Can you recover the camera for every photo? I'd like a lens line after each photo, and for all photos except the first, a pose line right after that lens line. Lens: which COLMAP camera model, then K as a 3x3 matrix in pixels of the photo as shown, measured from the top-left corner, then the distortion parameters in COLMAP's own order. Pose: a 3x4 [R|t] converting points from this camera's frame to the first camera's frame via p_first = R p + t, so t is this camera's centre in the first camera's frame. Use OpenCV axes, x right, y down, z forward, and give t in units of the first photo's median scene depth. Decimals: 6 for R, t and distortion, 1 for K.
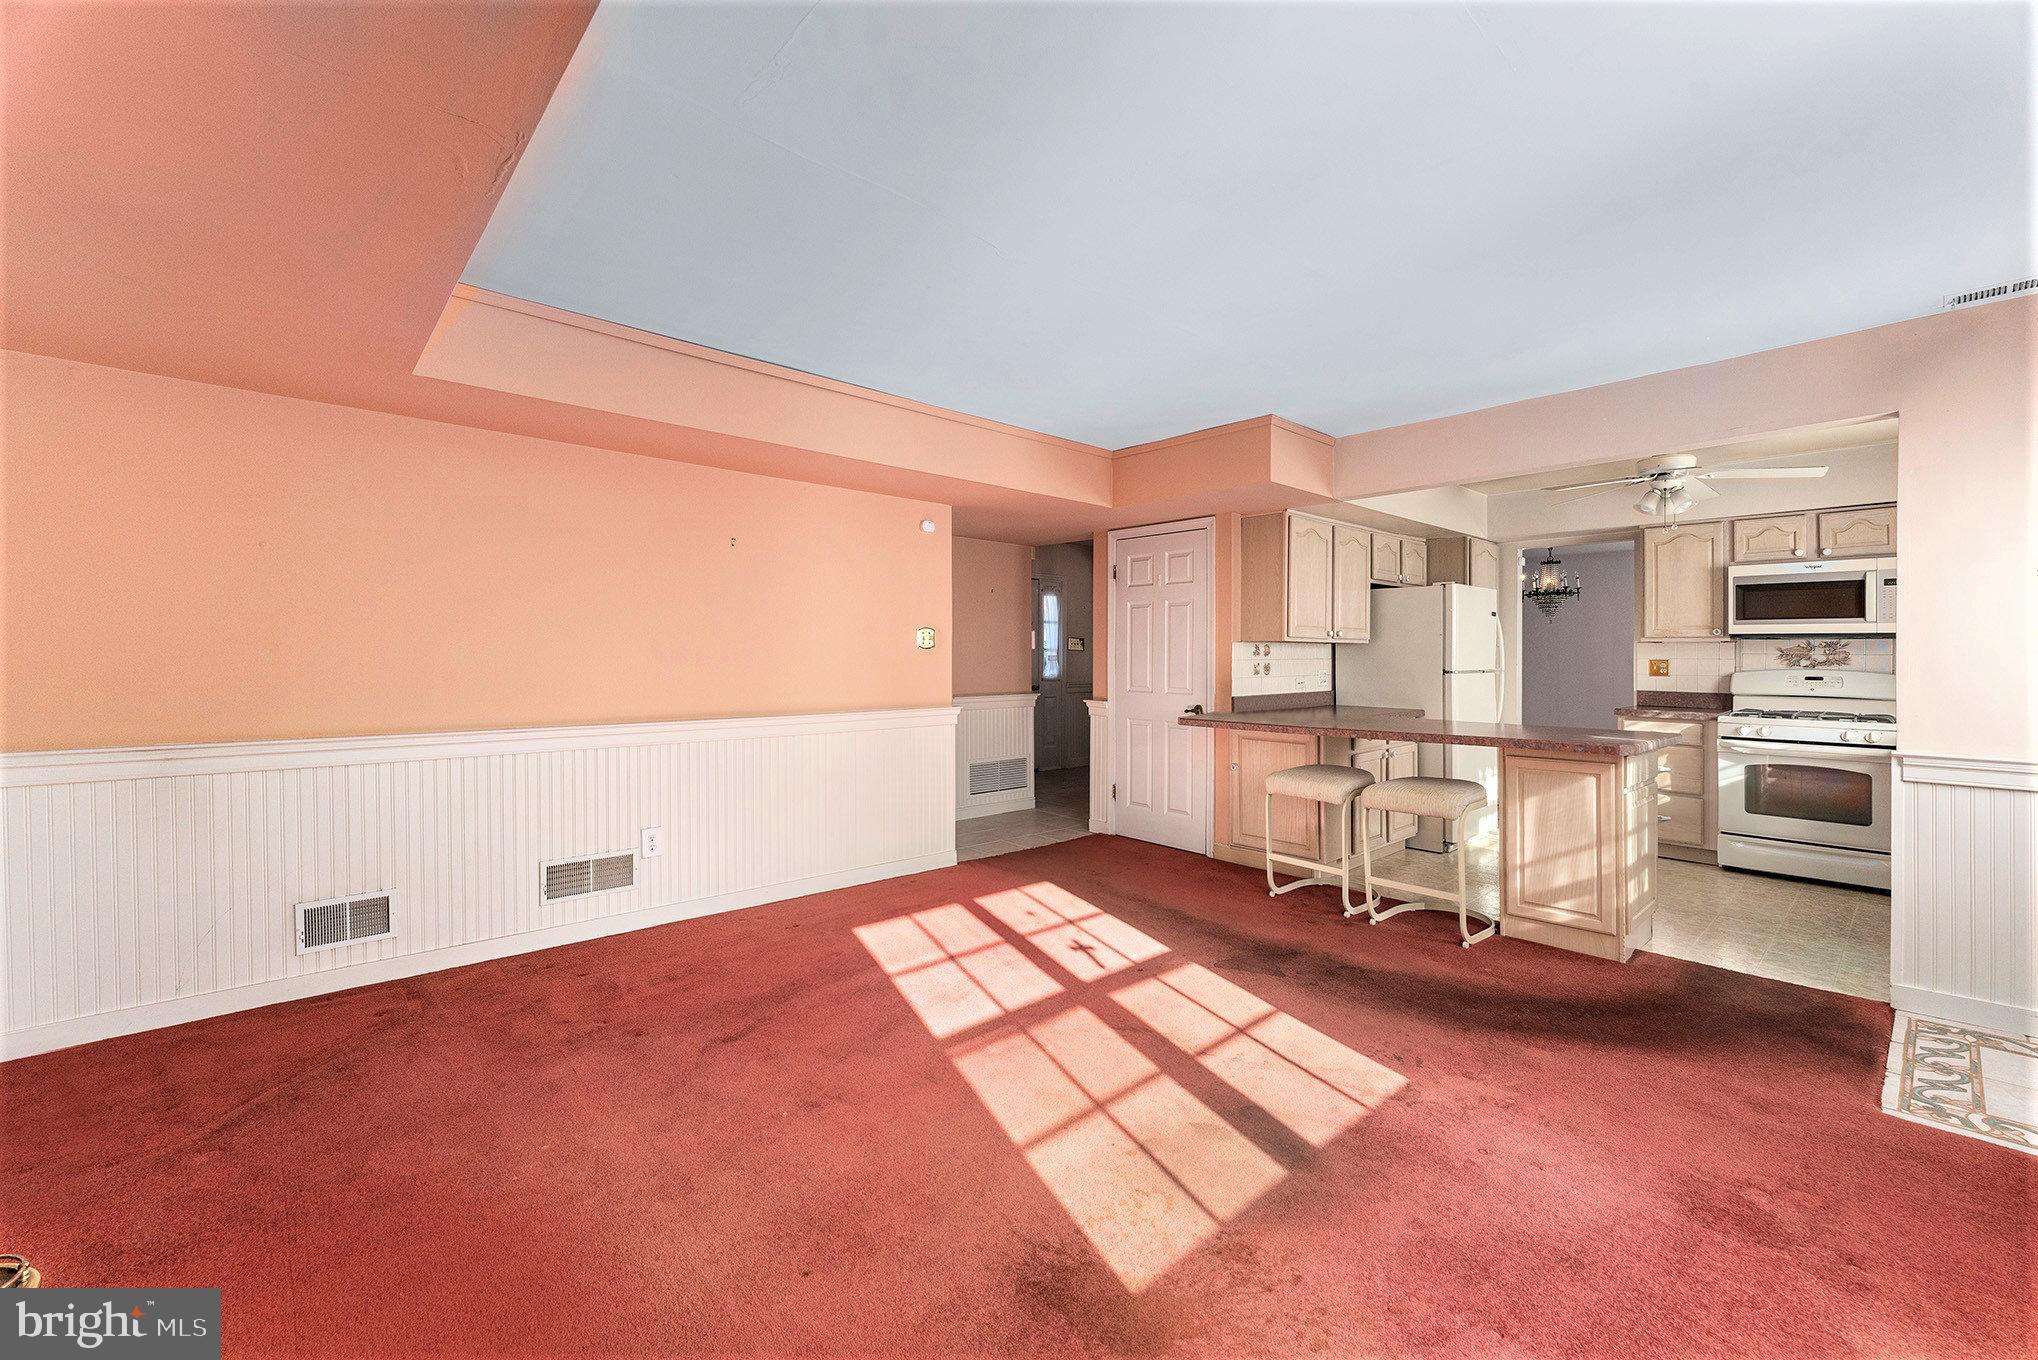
lens RADIAL K [[827.8, 0, 1002.8], [0, 827.8, 677.5], [0, 0, 1]] dist [-0.002665, -0.000508]
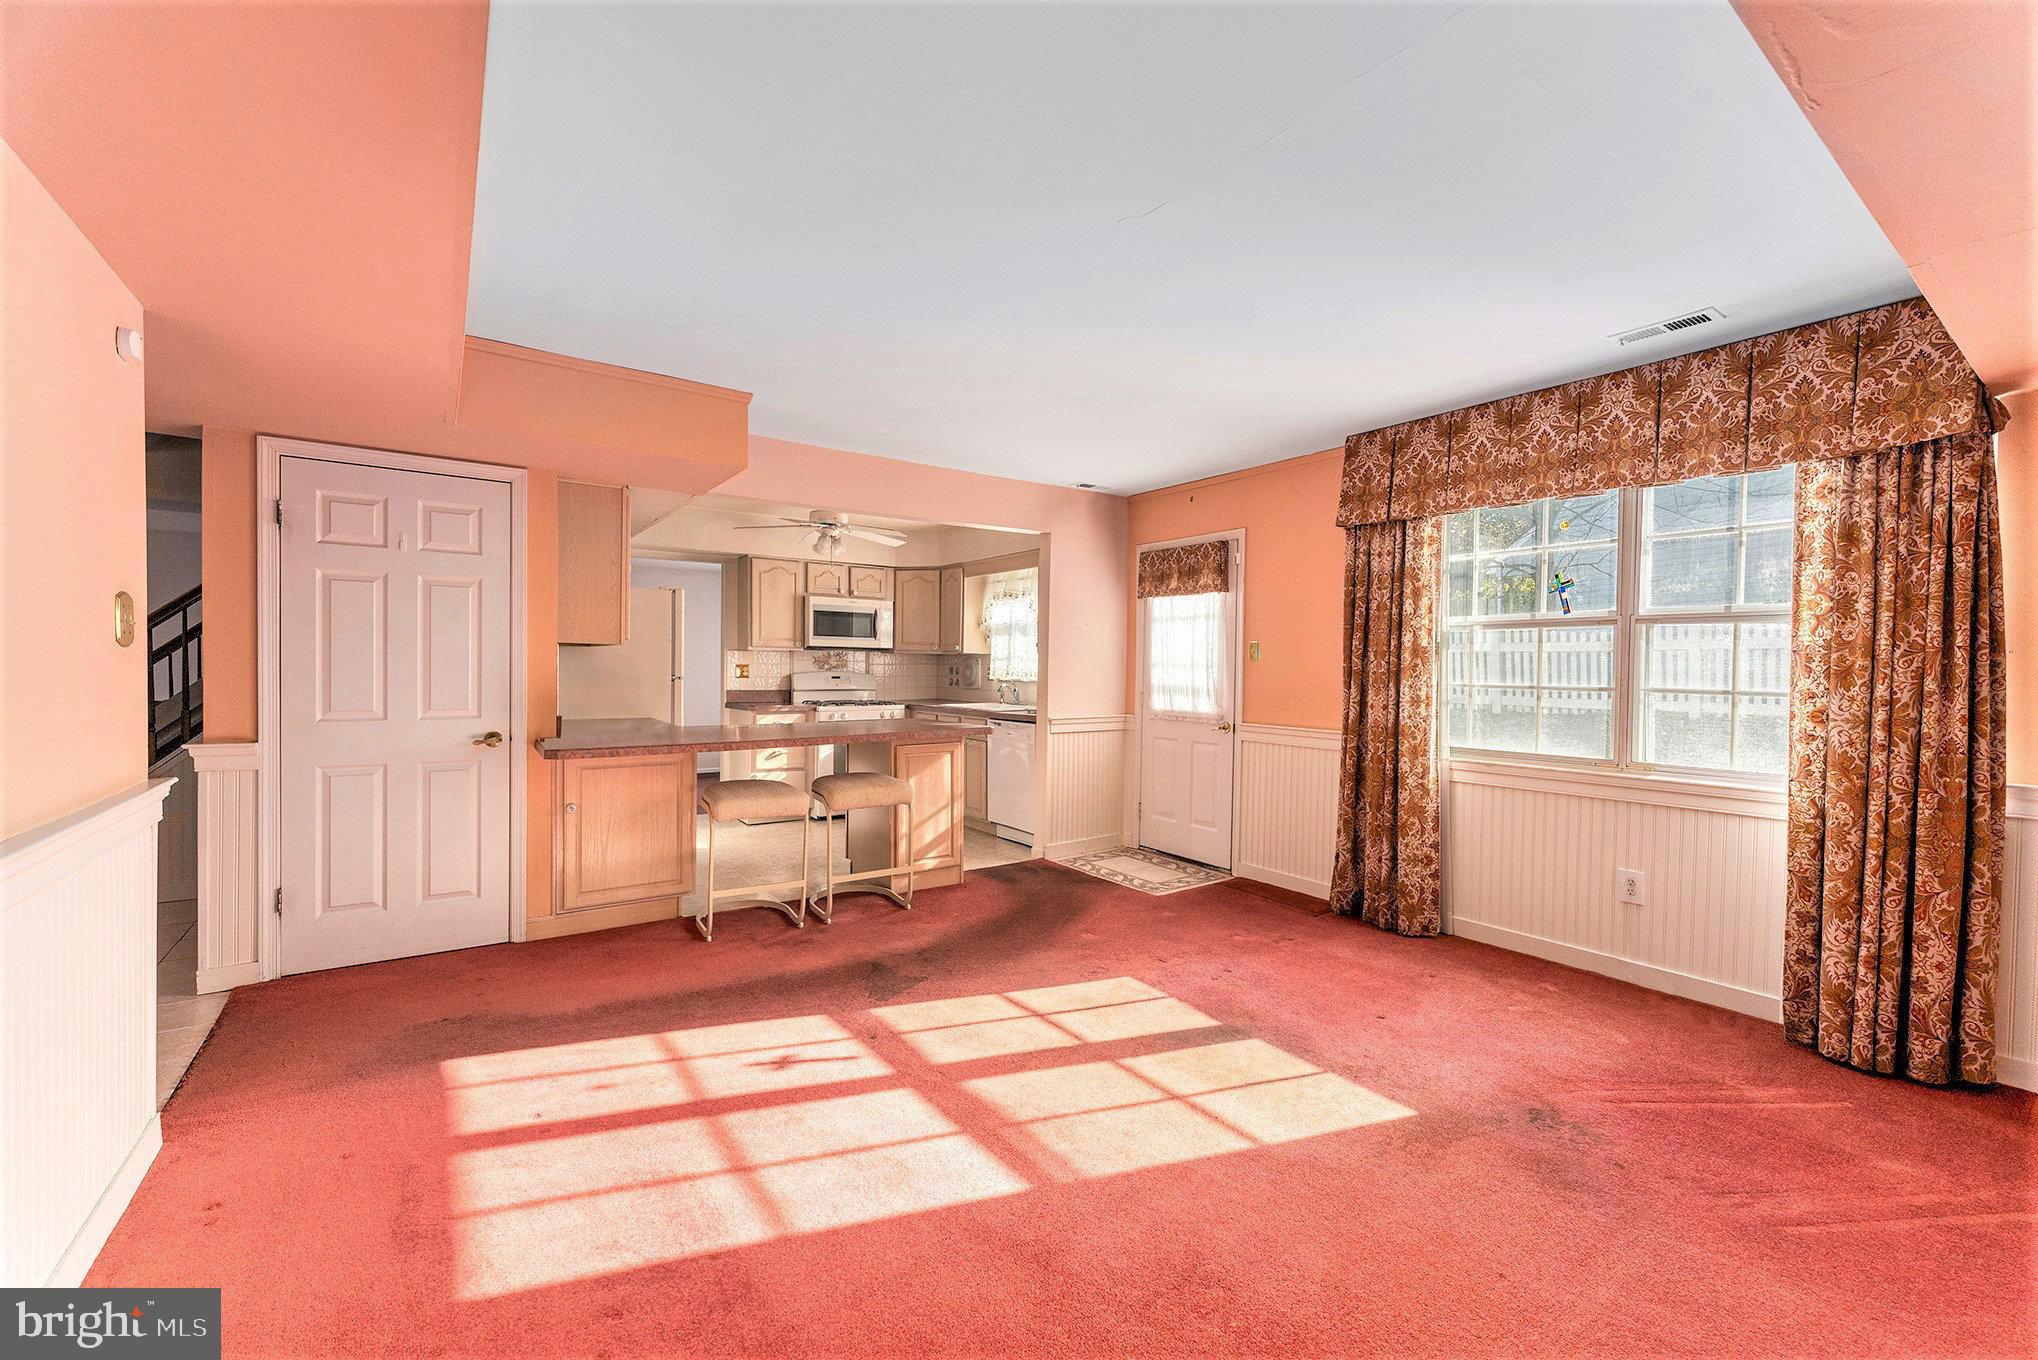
lens RADIAL K [[822.9, 0, 1065.1], [0, 822.9, 649.3], [0, 0, 1]] dist [-0.000404, -0.000184]
pose [[0.080231, 0.015730, 0.996652, -0.446023], [0.012664, 0.999779, -0.016799, -0.020046], [-0.996696, 0.013969, 0.080014, 0.487960]]
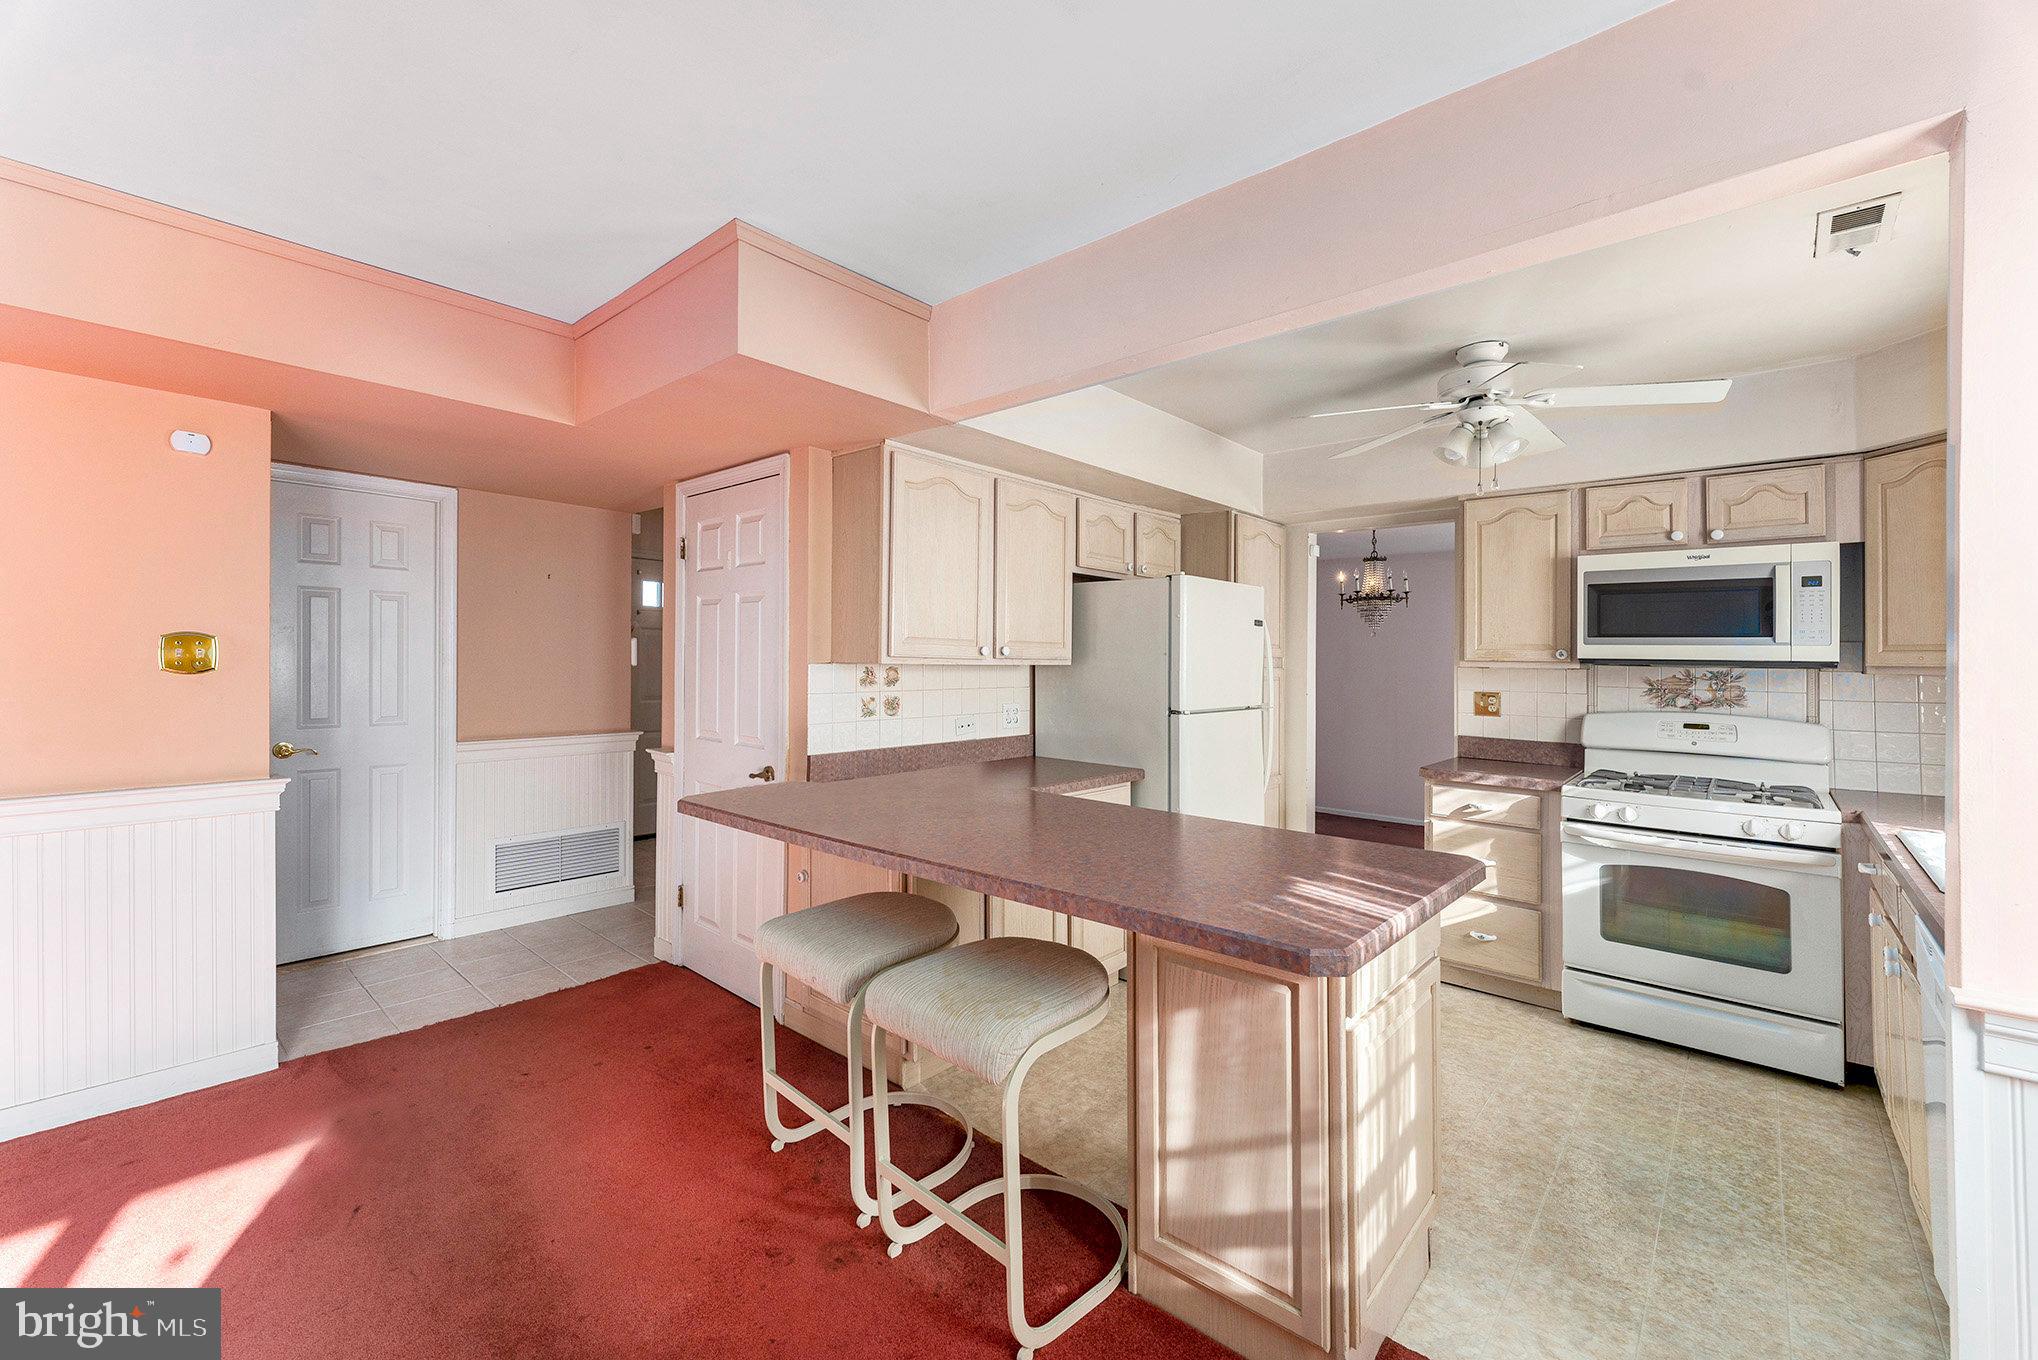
lens RADIAL K [[840.7, 0, 997.6], [0, 840.7, 674.7], [0, 0, 1]] dist [0.001277, 0.000130]
pose [[0.994069, 0.008178, 0.108439, 0.355224], [-0.007203, 0.999930, -0.009384, -0.030841], [-0.108508, 0.008547, 0.994059, 0.393200]]
